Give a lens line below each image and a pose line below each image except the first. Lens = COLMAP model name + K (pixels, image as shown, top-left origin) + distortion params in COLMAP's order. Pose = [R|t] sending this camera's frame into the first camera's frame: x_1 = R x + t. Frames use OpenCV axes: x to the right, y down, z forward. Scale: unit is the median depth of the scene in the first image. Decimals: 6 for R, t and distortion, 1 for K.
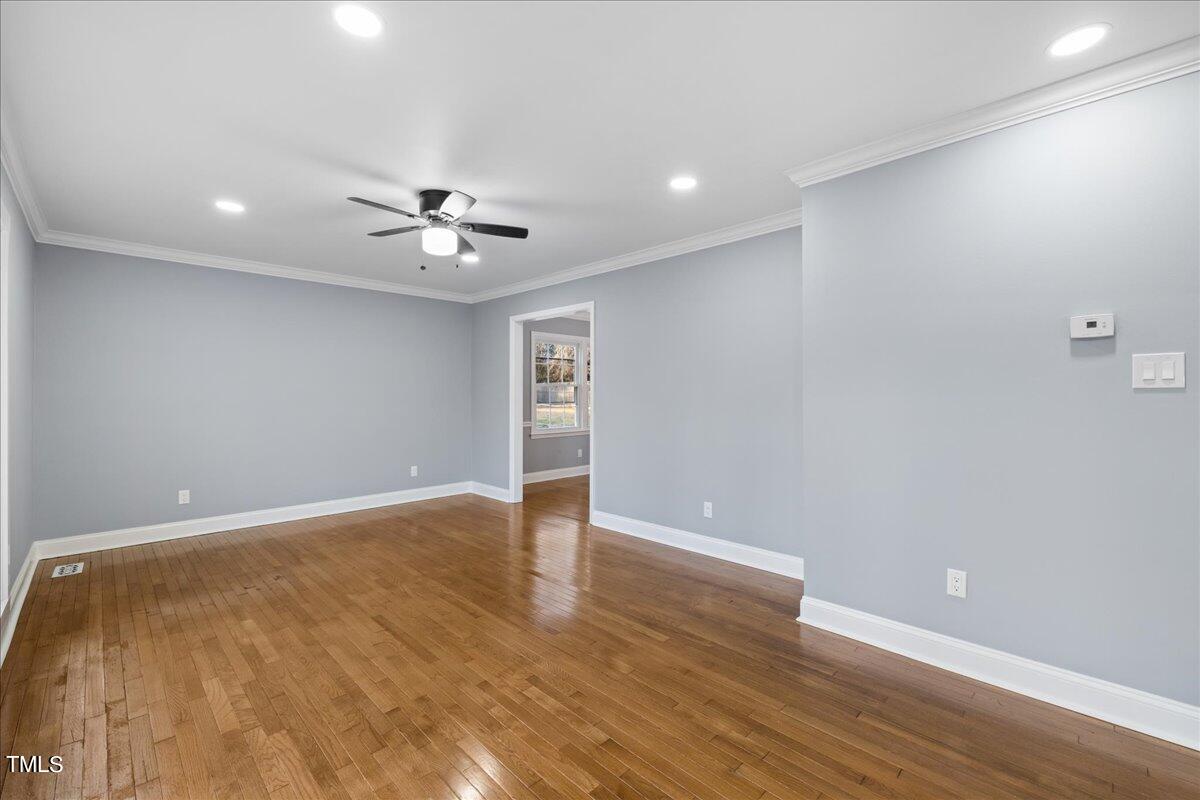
lens RADIAL K [[505.5, 0, 600.4], [0, 505.5, 394.0], [0, 0, 1]] dist [-0.001296, -0.000400]
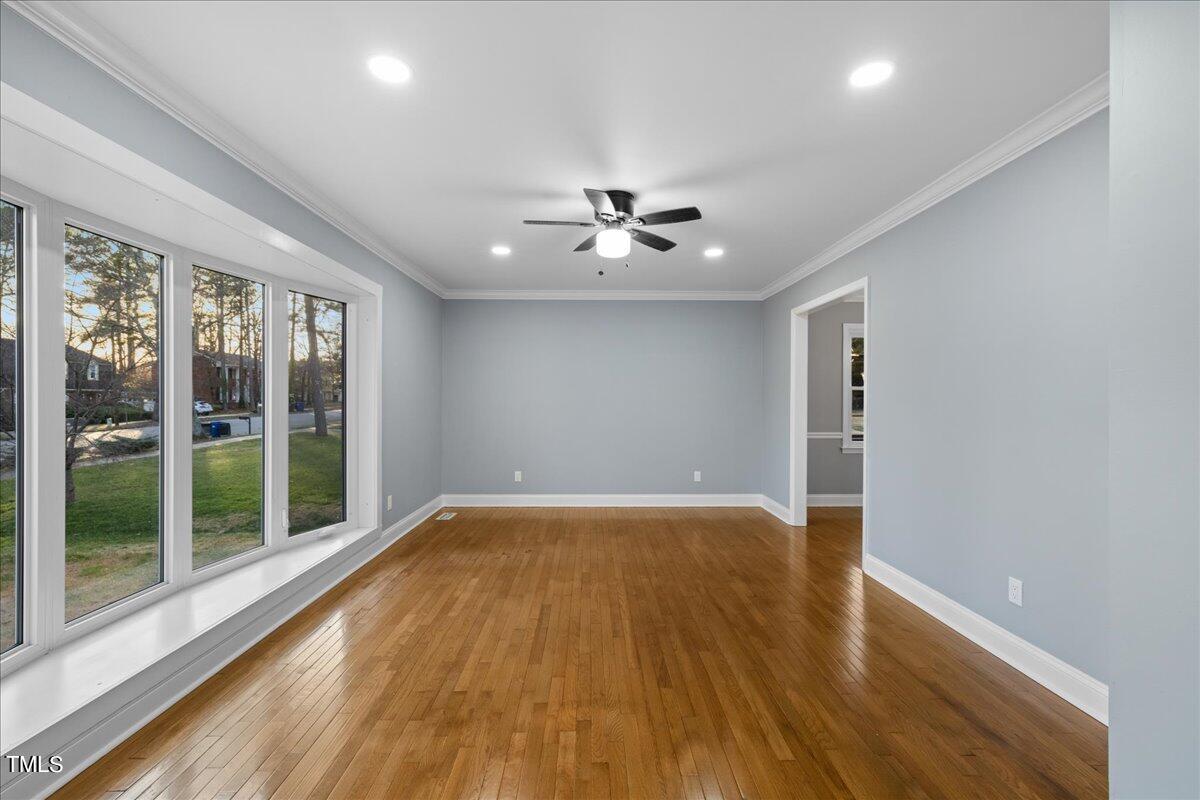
lens RADIAL K [[505.5, 0, 597.7], [0, 505.5, 402.2], [0, 0, 1]] dist [-0.001296, -0.000400]
pose [[0.715311, 0.006190, -0.698779, 0.353091], [-0.002656, 0.999978, 0.006140, 0.000757], [0.698802, -0.002536, 0.715311, 0.280948]]
